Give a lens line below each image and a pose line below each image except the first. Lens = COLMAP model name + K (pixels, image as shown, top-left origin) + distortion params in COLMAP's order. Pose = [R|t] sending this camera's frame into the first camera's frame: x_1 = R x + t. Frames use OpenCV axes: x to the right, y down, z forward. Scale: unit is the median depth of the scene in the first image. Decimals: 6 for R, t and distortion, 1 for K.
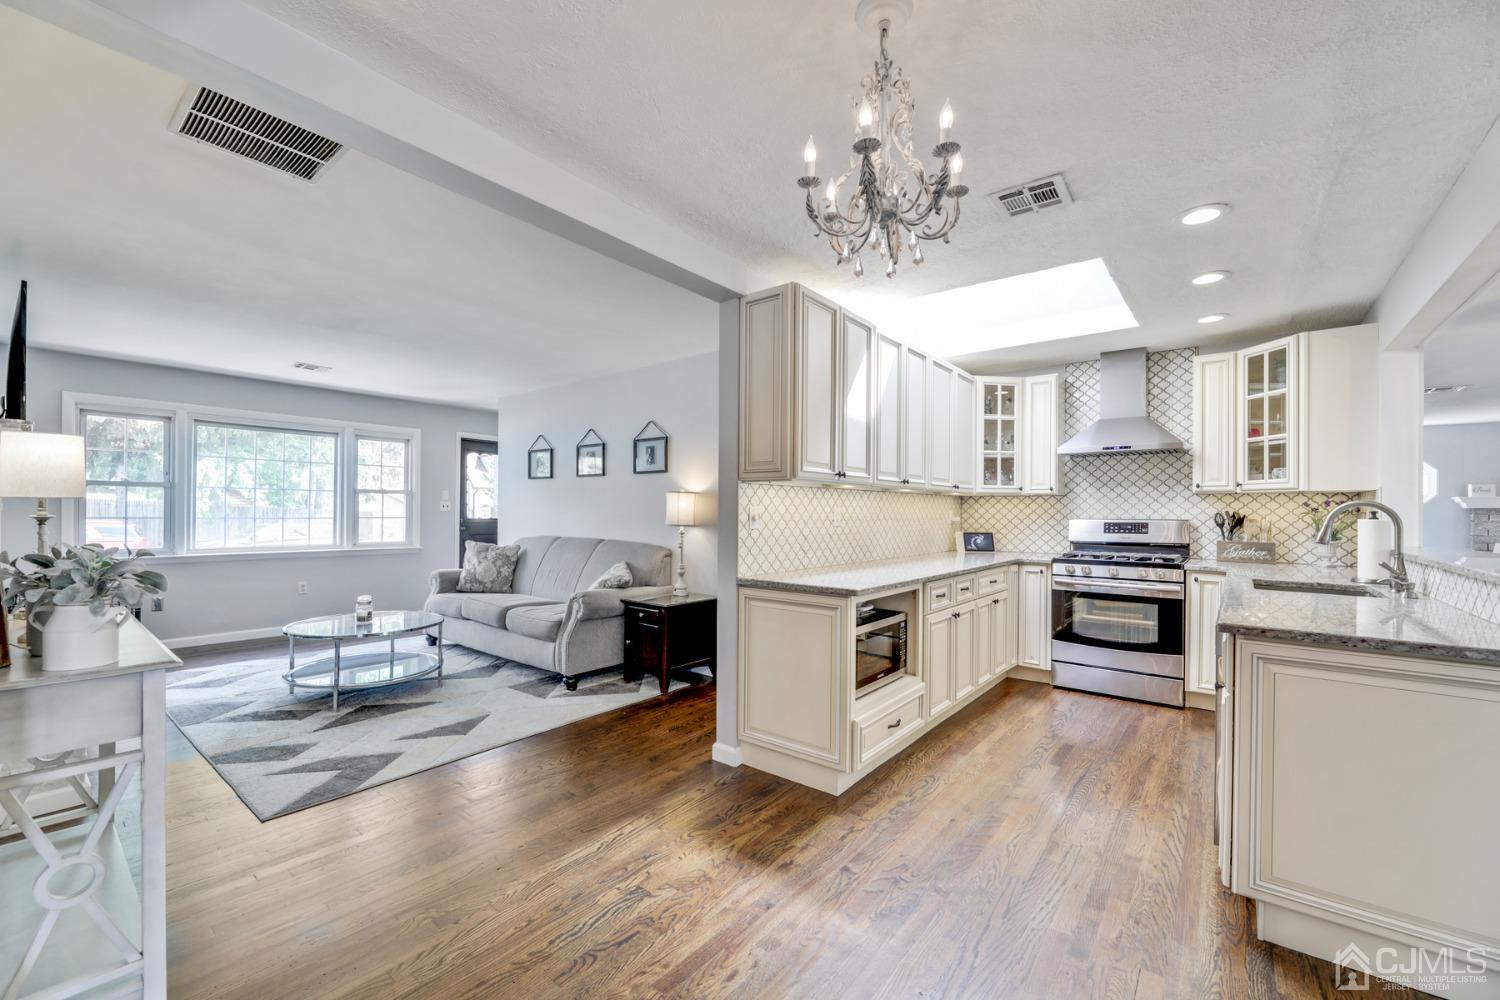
lens RADIAL K [[608.4, 0, 747.7], [0, 608.4, 507.2], [0, 0, 1]] dist [-0.002100, -0.001467]
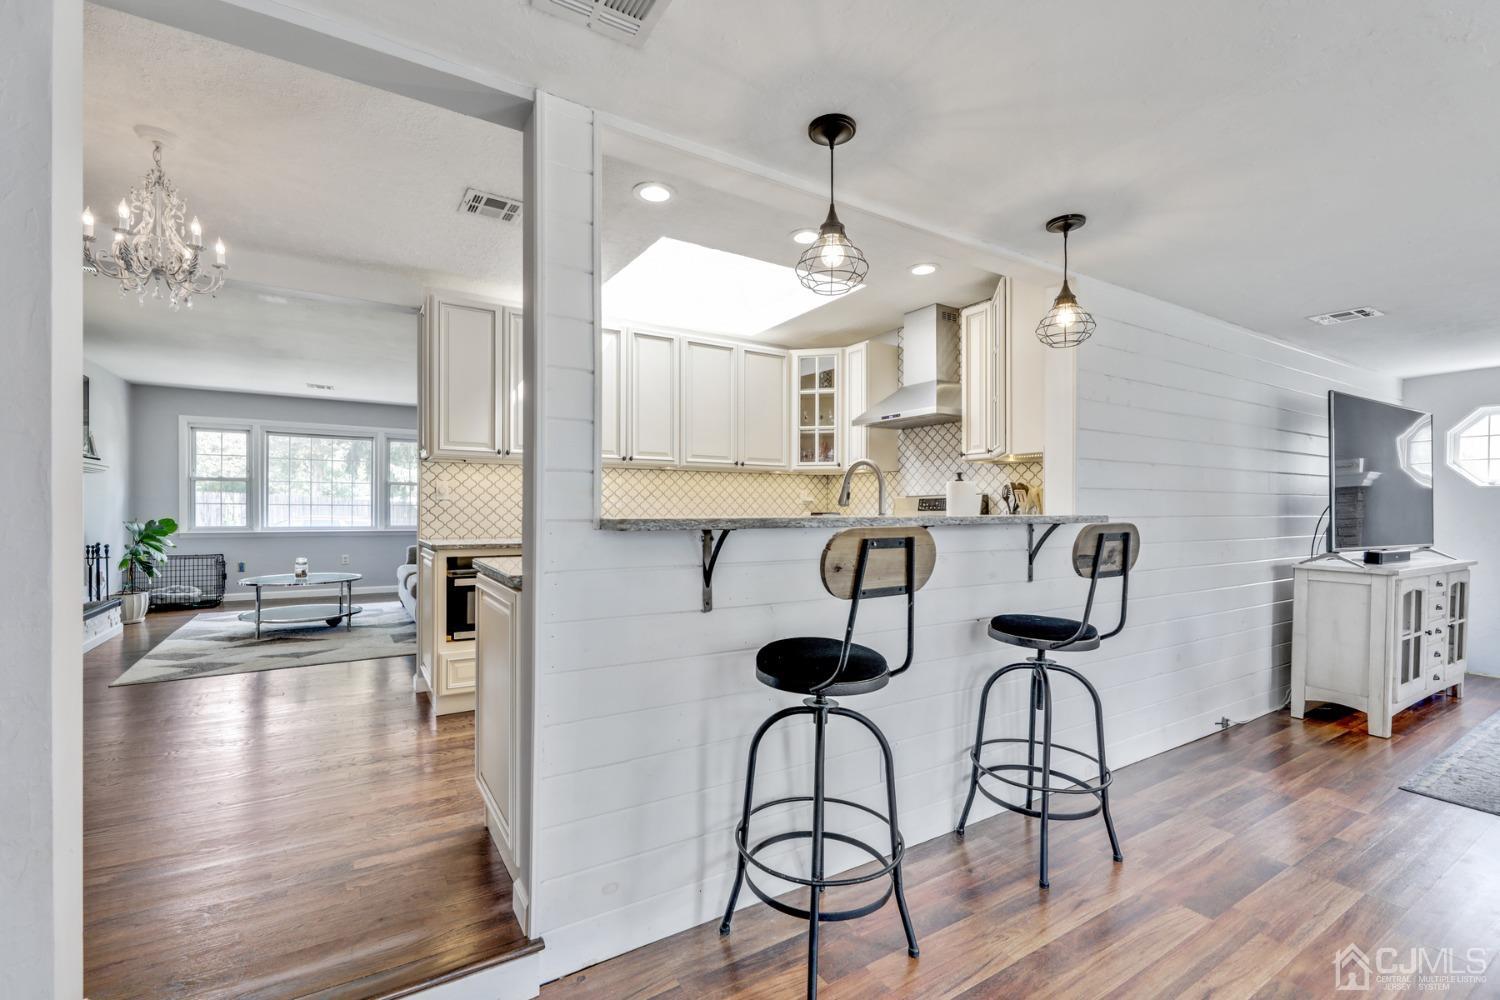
lens RADIAL K [[657.4, 0, 747.5], [0, 657.4, 510.7], [0, 0, 1]] dist [0.000850, -0.000332]
pose [[0.942132, -0.003898, -0.335220, 0.735027], [0.005816, 0.999972, 0.004718, 0.039744], [0.335193, -0.006394, 0.942128, -0.019974]]
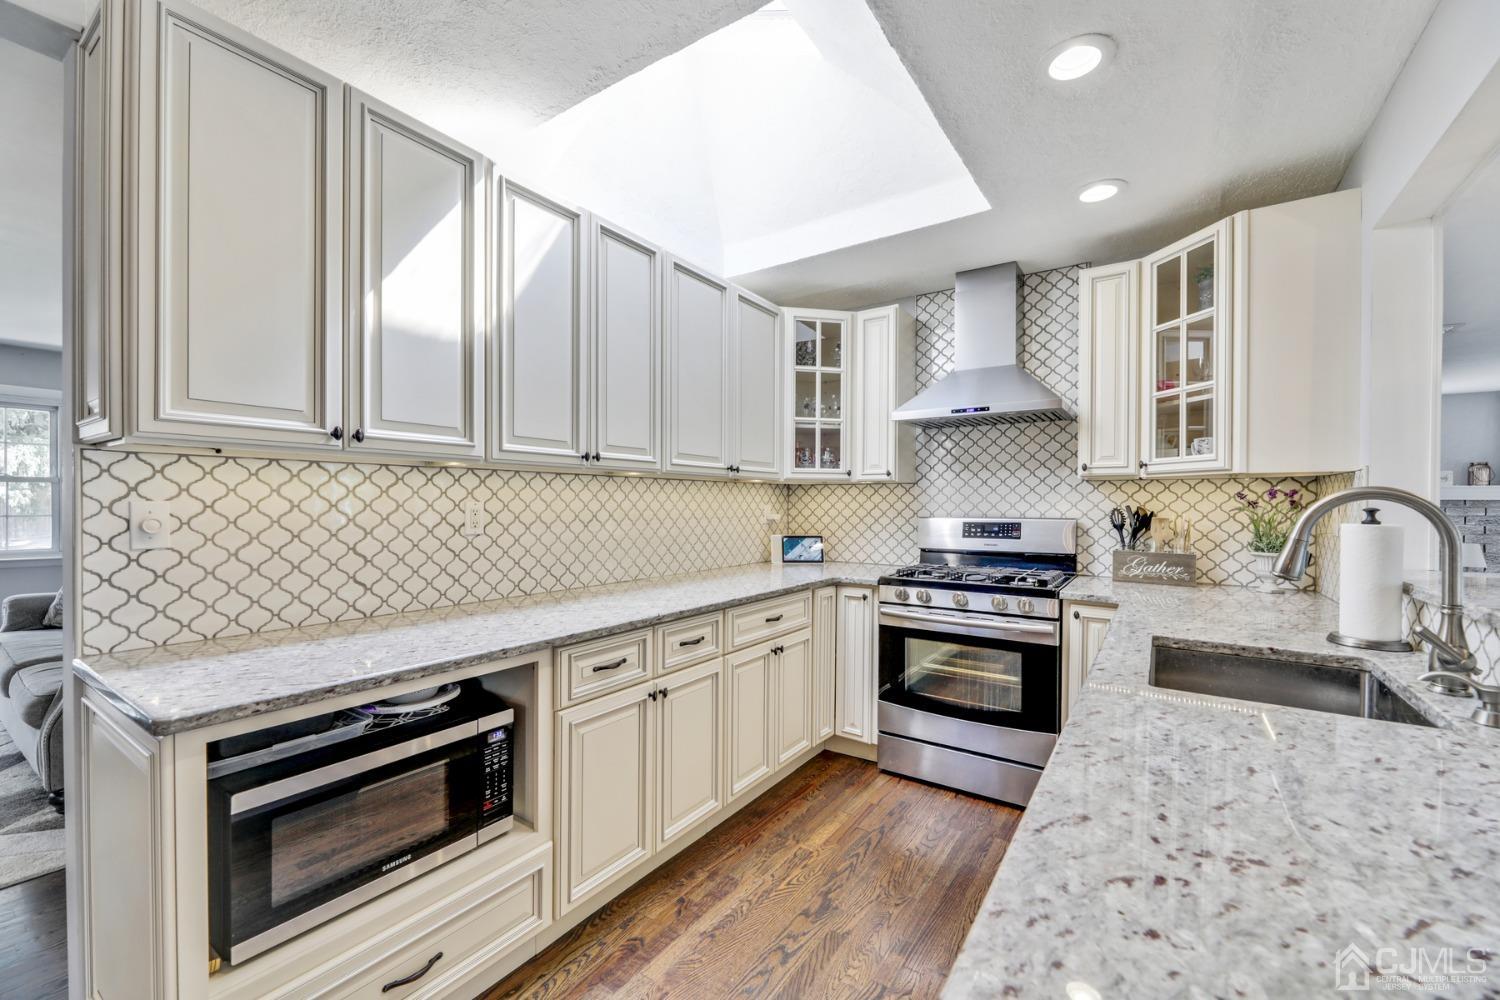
lens RADIAL K [[608.4, 0, 747.7], [0, 608.4, 506.1], [0, 0, 1]] dist [-0.002100, -0.001467]
pose [[0.996979, -0.002442, 0.077631, 0.313538], [0.001542, 0.999931, 0.011653, -0.001567], [-0.077654, -0.011498, 0.996914, 0.358217]]
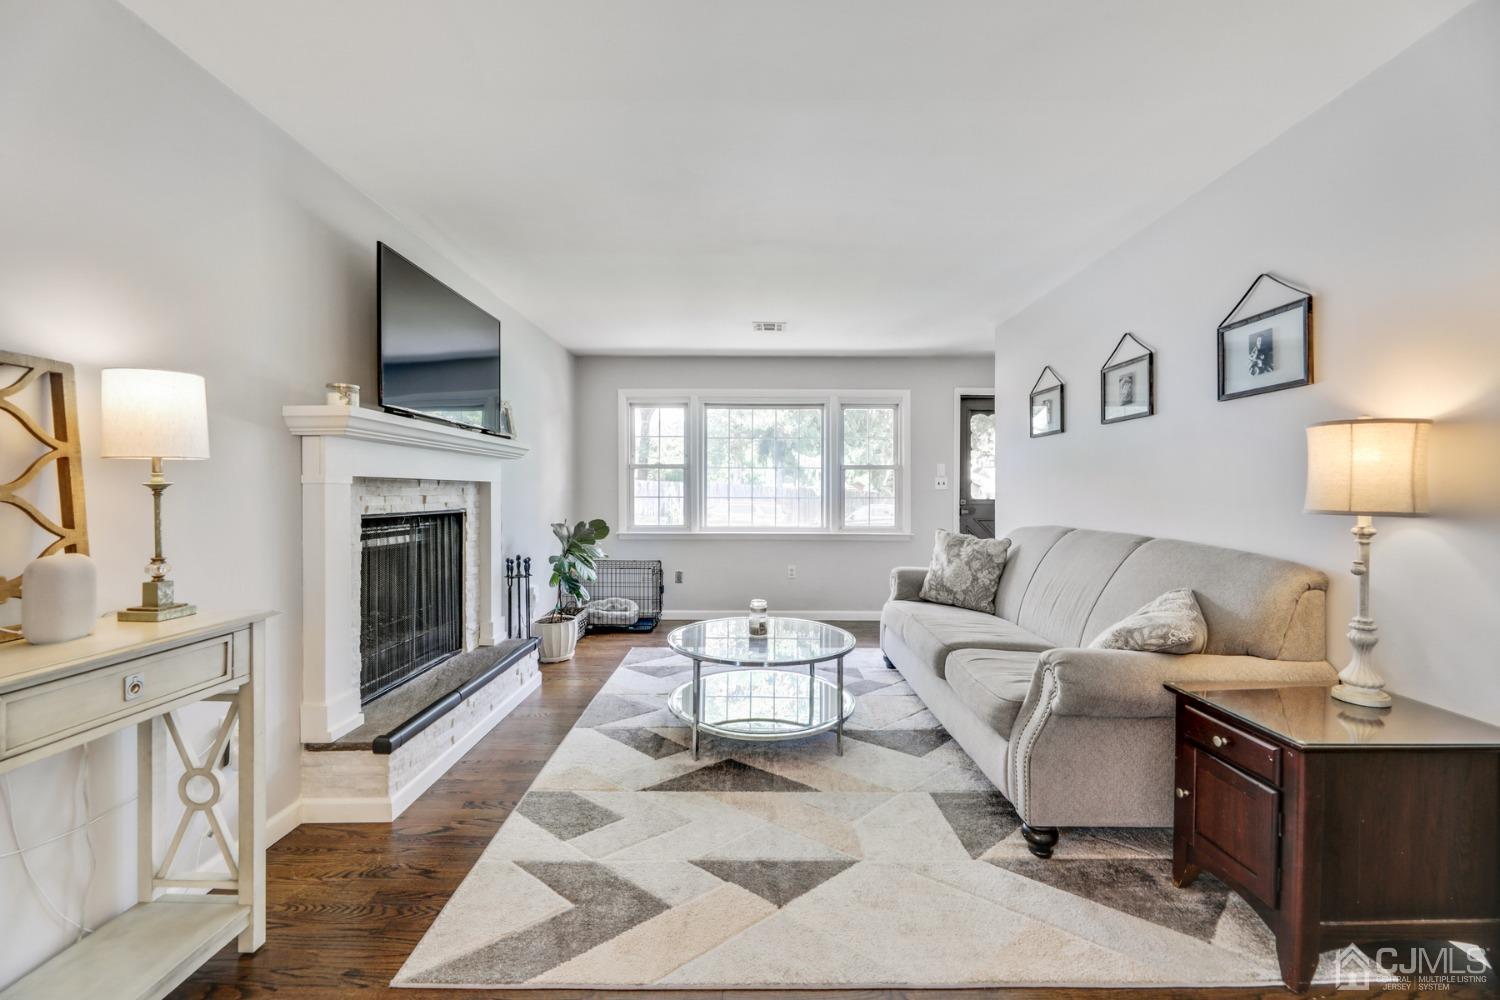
lens RADIAL K [[608.4, 0, 747.8], [0, 608.4, 494.1], [0, 0, 1]] dist [-0.002100, -0.001467]
pose [[0.623087, -0.004920, -0.782137, -0.057022], [0.008530, 0.999963, 0.000505, 0.015784], [0.782106, -0.006986, 0.623106, 0.511315]]
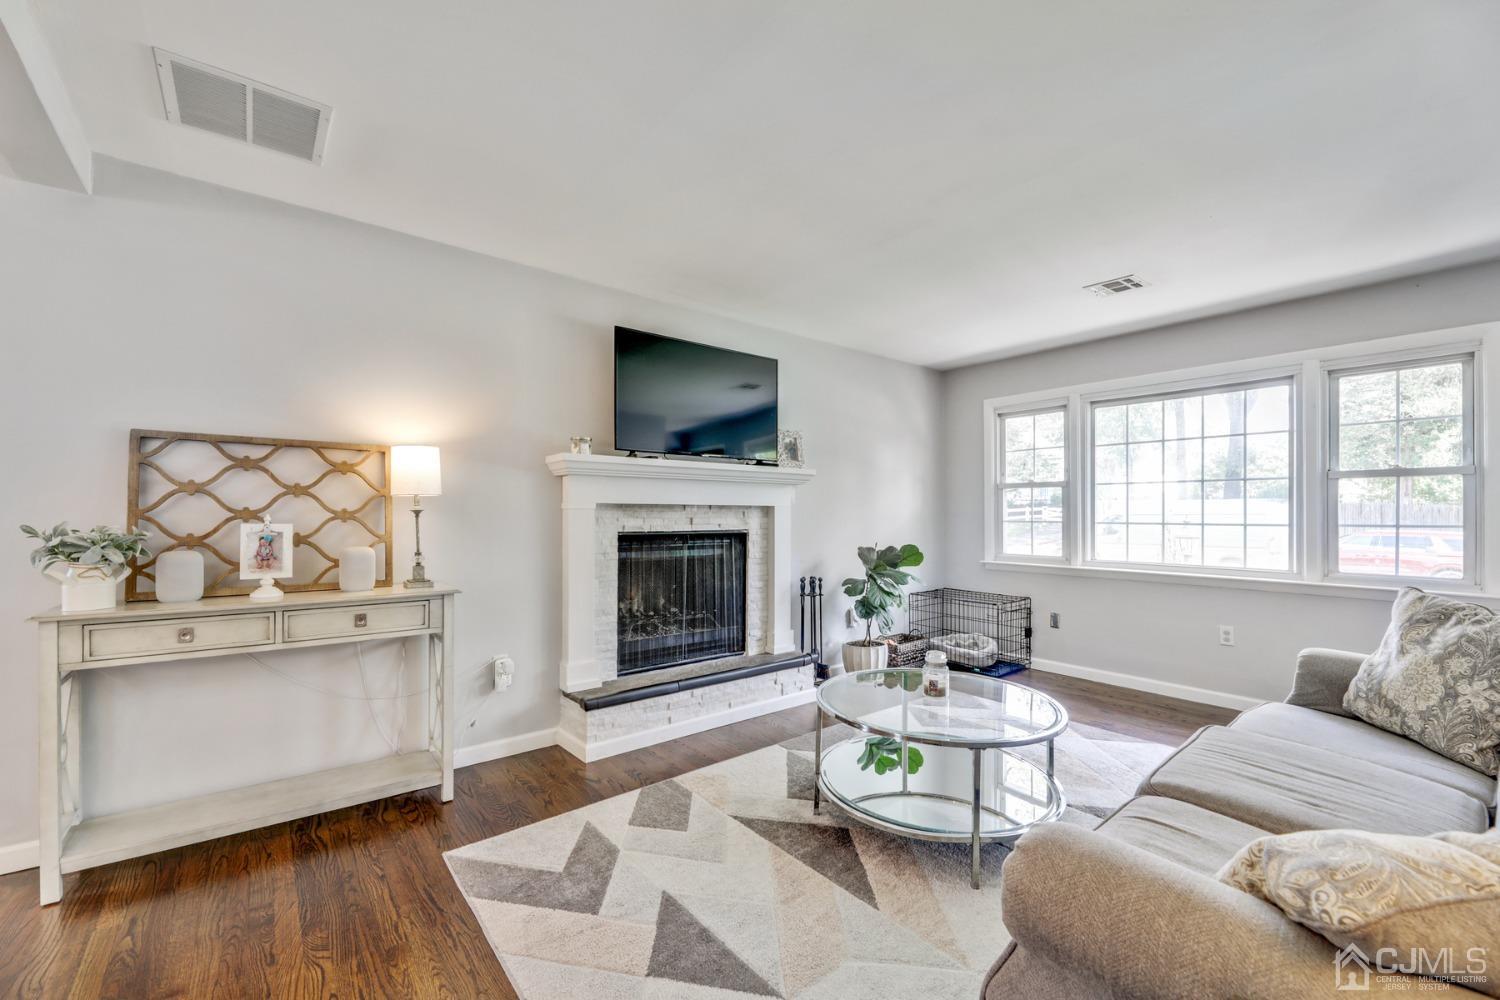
lens RADIAL K [[608.4, 0, 746.0], [0, 608.4, 517.9], [0, 0, 1]] dist [-0.002100, -0.001467]
pose [[-0.215315, -0.004515, -0.976534, -0.017771], [0.001373, 0.999987, -0.004926, 0.018779], [0.976544, -0.002401, -0.215306, 0.915073]]
